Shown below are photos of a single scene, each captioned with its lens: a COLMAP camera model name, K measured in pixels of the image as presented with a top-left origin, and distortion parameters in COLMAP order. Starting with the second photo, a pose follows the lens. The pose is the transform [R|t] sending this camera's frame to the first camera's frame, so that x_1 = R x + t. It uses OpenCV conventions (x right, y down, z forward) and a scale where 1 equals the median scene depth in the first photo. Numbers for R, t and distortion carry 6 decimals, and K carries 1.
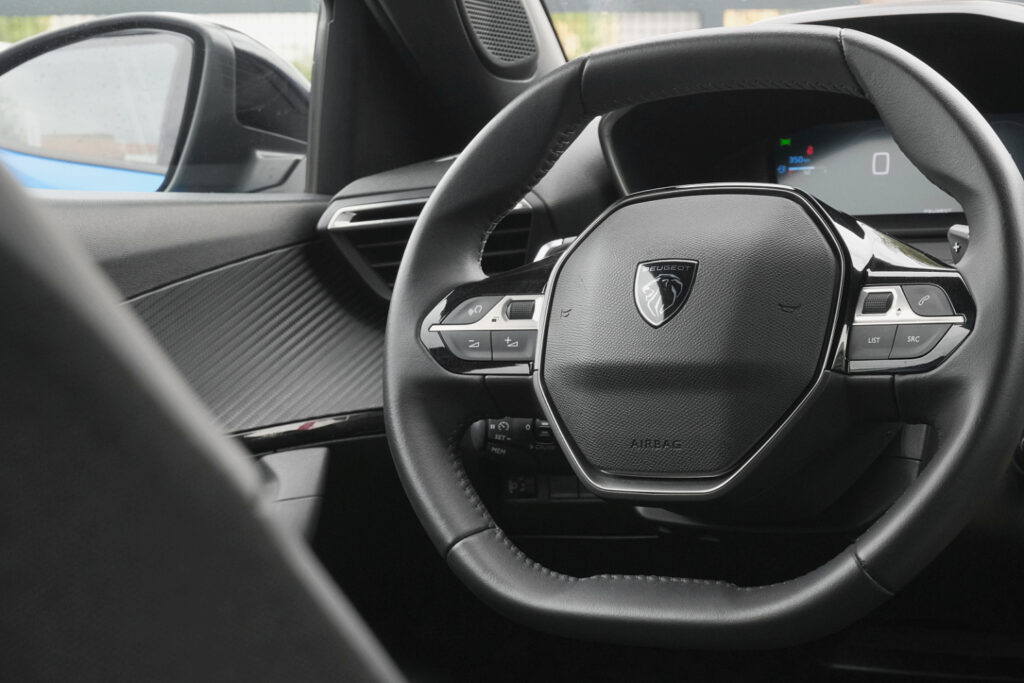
lens RADIAL K [[2006.3, 0, 512.0], [0, 2006.3, 341.5], [0, 0, 1]] dist [-0.095003, -0.335118]
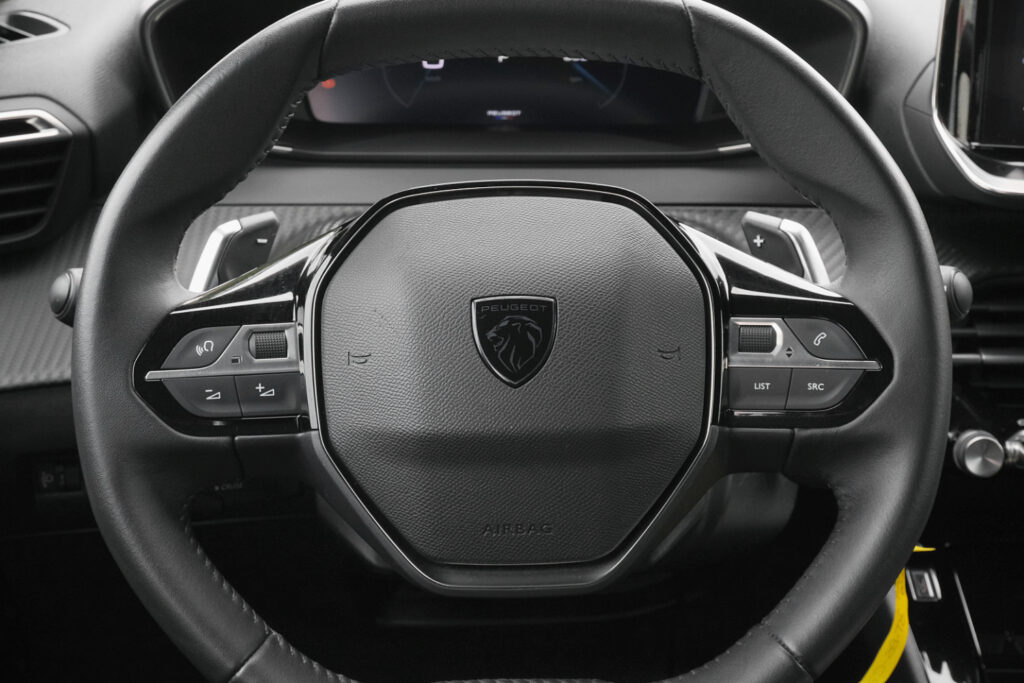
lens RADIAL K [[2006.3, 0, 512.0], [0, 2006.3, 341.5], [0, 0, 1]] dist [-0.095003, -0.335118]
pose [[0.843377, -0.094481, 0.528950, -0.347193], [-0.000966, 0.984151, 0.177329, -0.164880], [-0.537321, -0.150067, 0.829919, 0.335987]]
